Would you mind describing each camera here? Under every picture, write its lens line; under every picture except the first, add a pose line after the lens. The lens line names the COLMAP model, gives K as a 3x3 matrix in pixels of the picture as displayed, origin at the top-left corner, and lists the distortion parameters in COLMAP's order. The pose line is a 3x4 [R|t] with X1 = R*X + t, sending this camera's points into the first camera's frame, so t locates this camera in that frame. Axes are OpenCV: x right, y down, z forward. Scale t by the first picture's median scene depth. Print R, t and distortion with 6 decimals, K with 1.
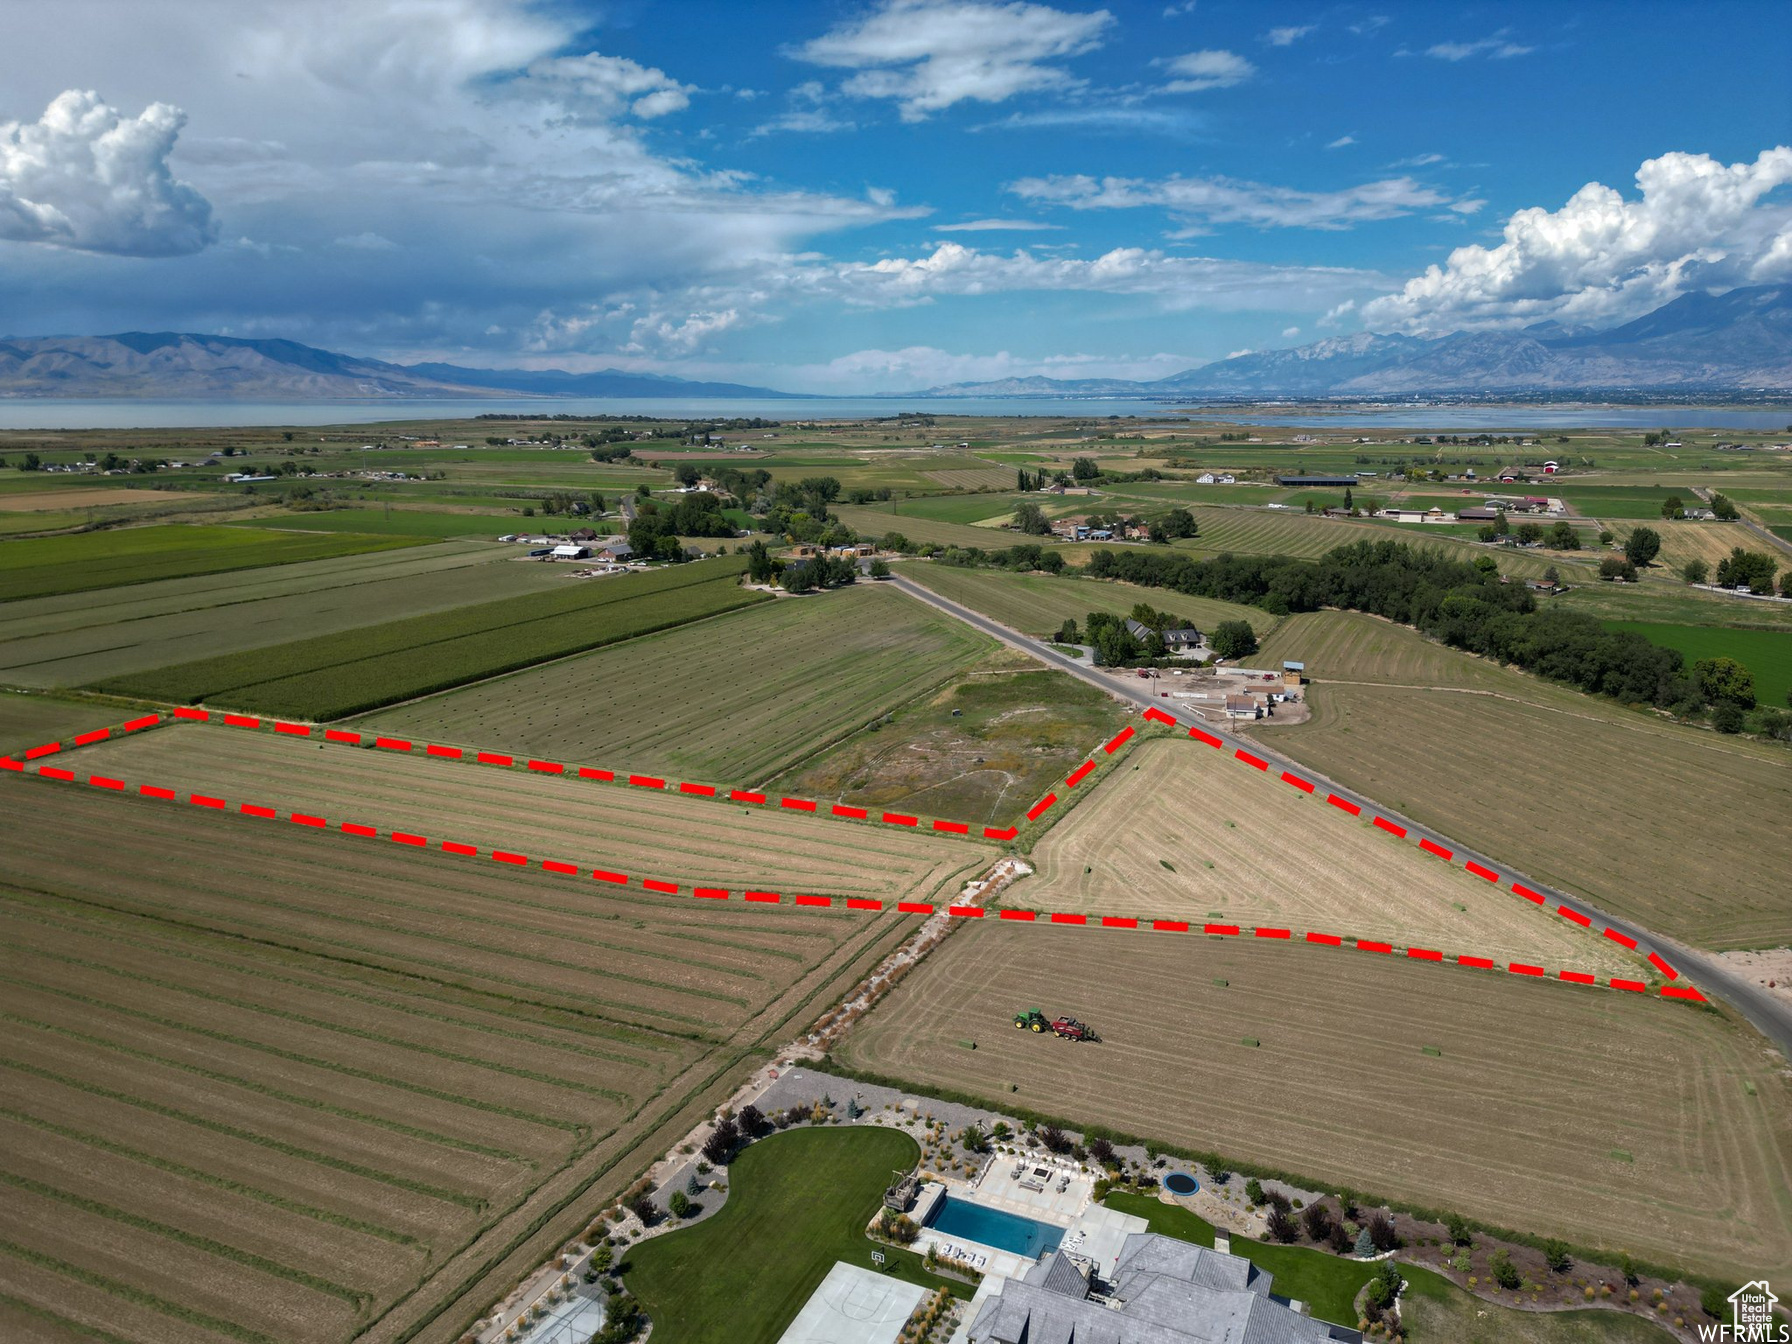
lens RADIAL K [[1249.8, 0, 897.9], [0, 1249.8, 686.7], [0, 0, 1]] dist [0.068585, -0.065321]
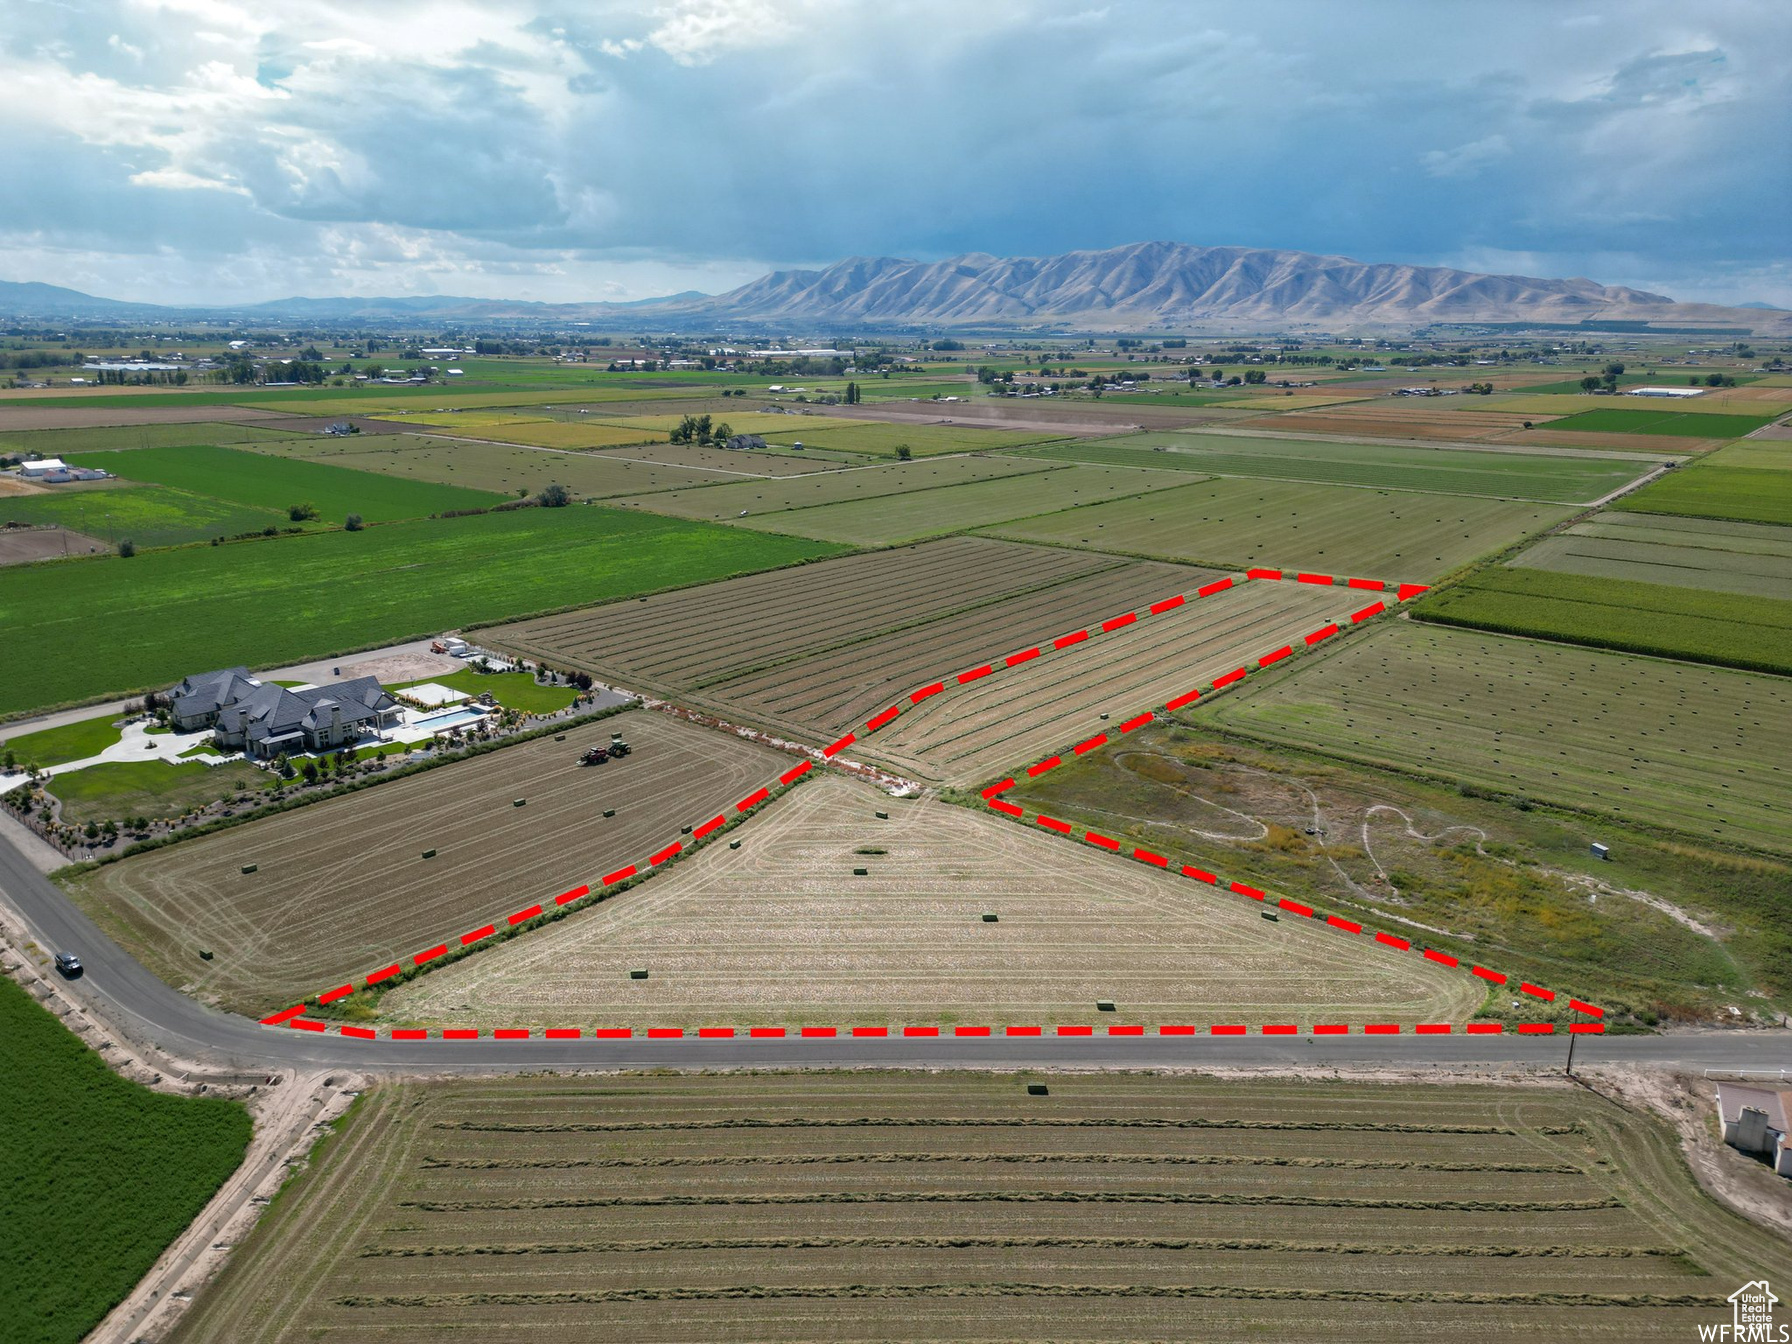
lens RADIAL K [[1249.8, 0, 897.9], [0, 1249.8, 686.7], [0, 0, 1]] dist [0.068585, -0.065321]
pose [[-0.261545, 0.271599, -0.926190, 0.303010], [-0.227531, 0.915199, 0.332627, -0.079008], [0.937989, 0.297734, -0.177568, 0.349866]]
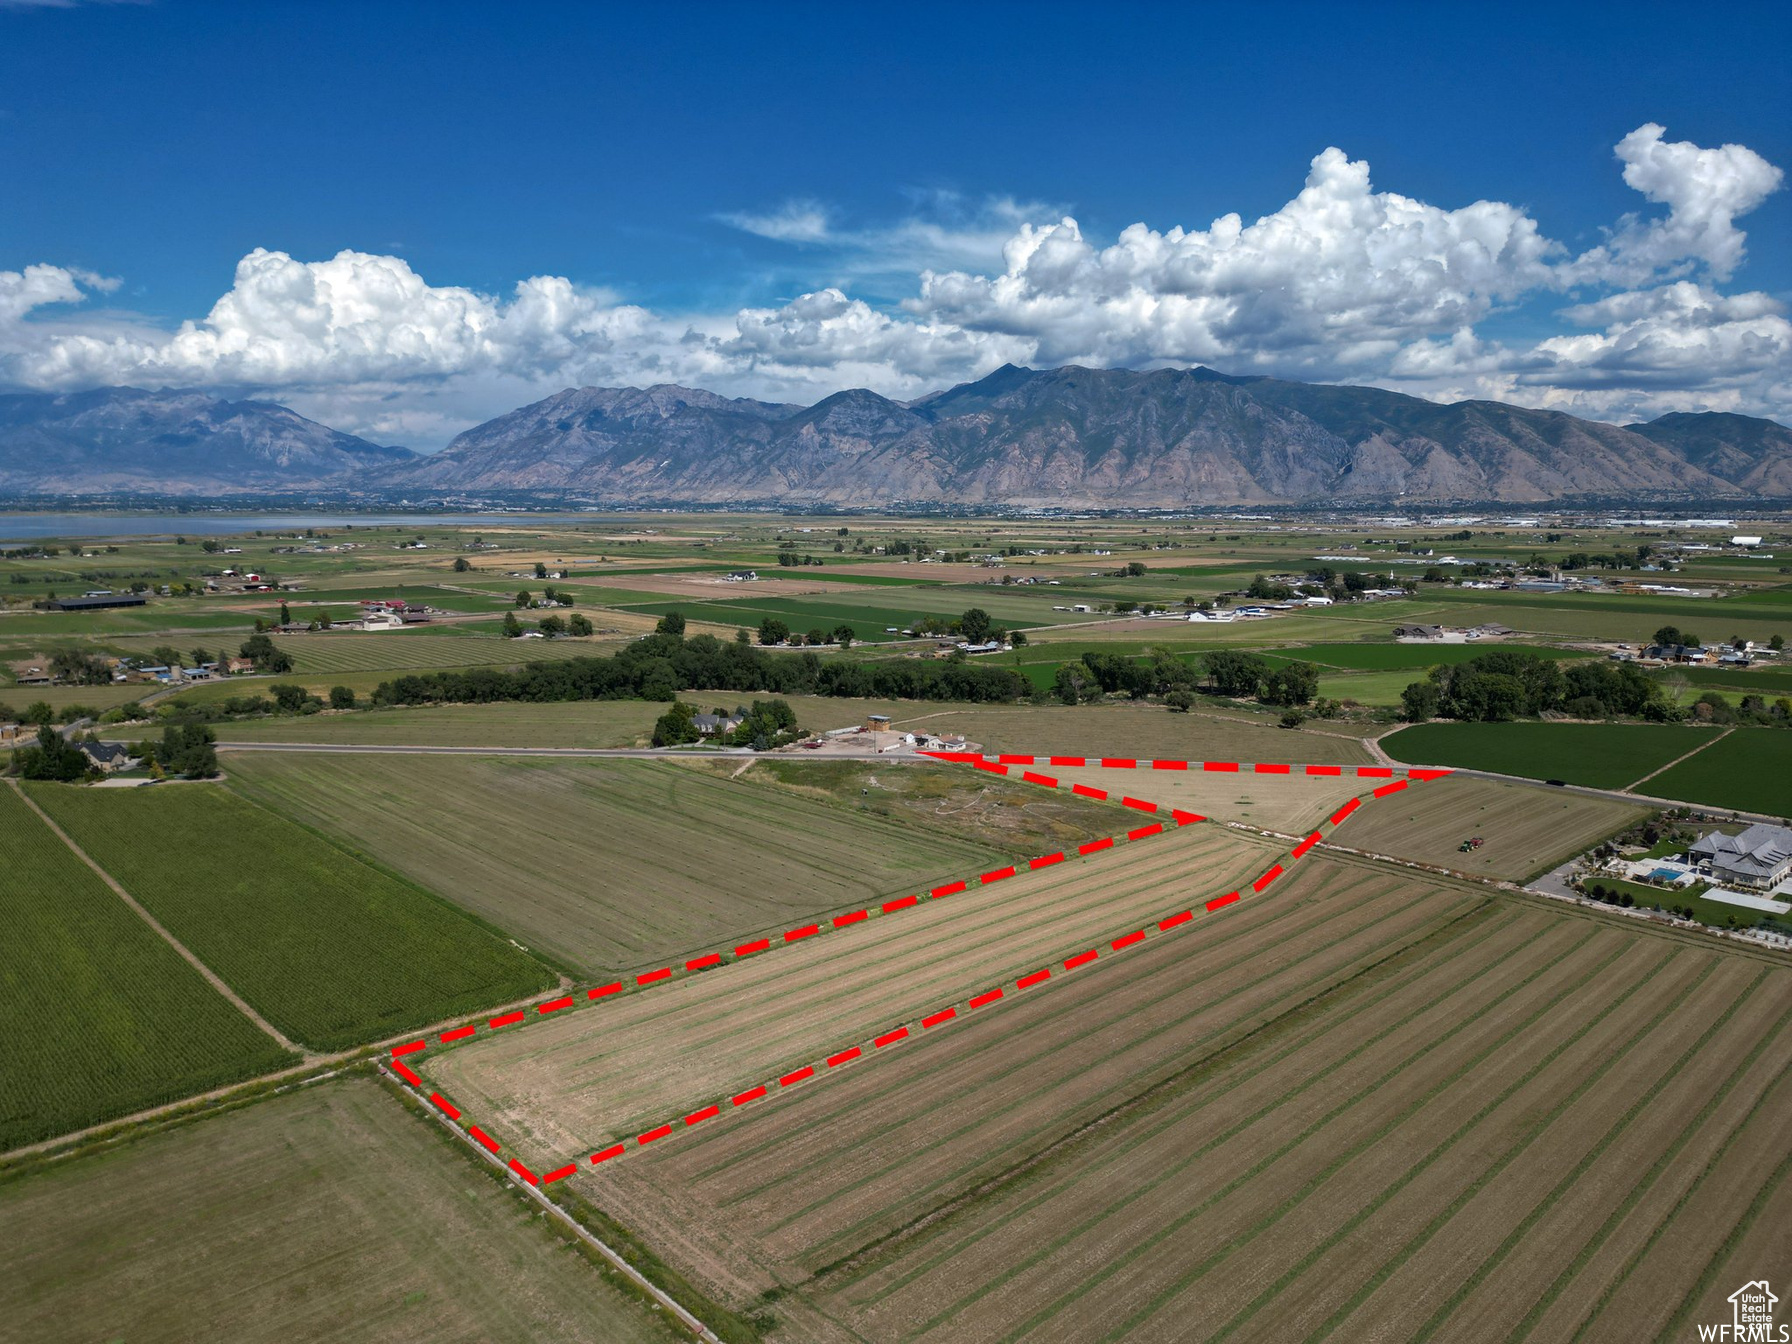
lens RADIAL K [[1249.4, 0, 880.2], [0, 1249.4, 759.4], [0, 0, 1]] dist [0.043689, -0.033201]
pose [[0.391591, -0.189818, 0.900348, -0.449027], [0.210997, 0.970941, 0.112932, -0.062531], [-0.895621, 0.145747, 0.420262, 0.222880]]
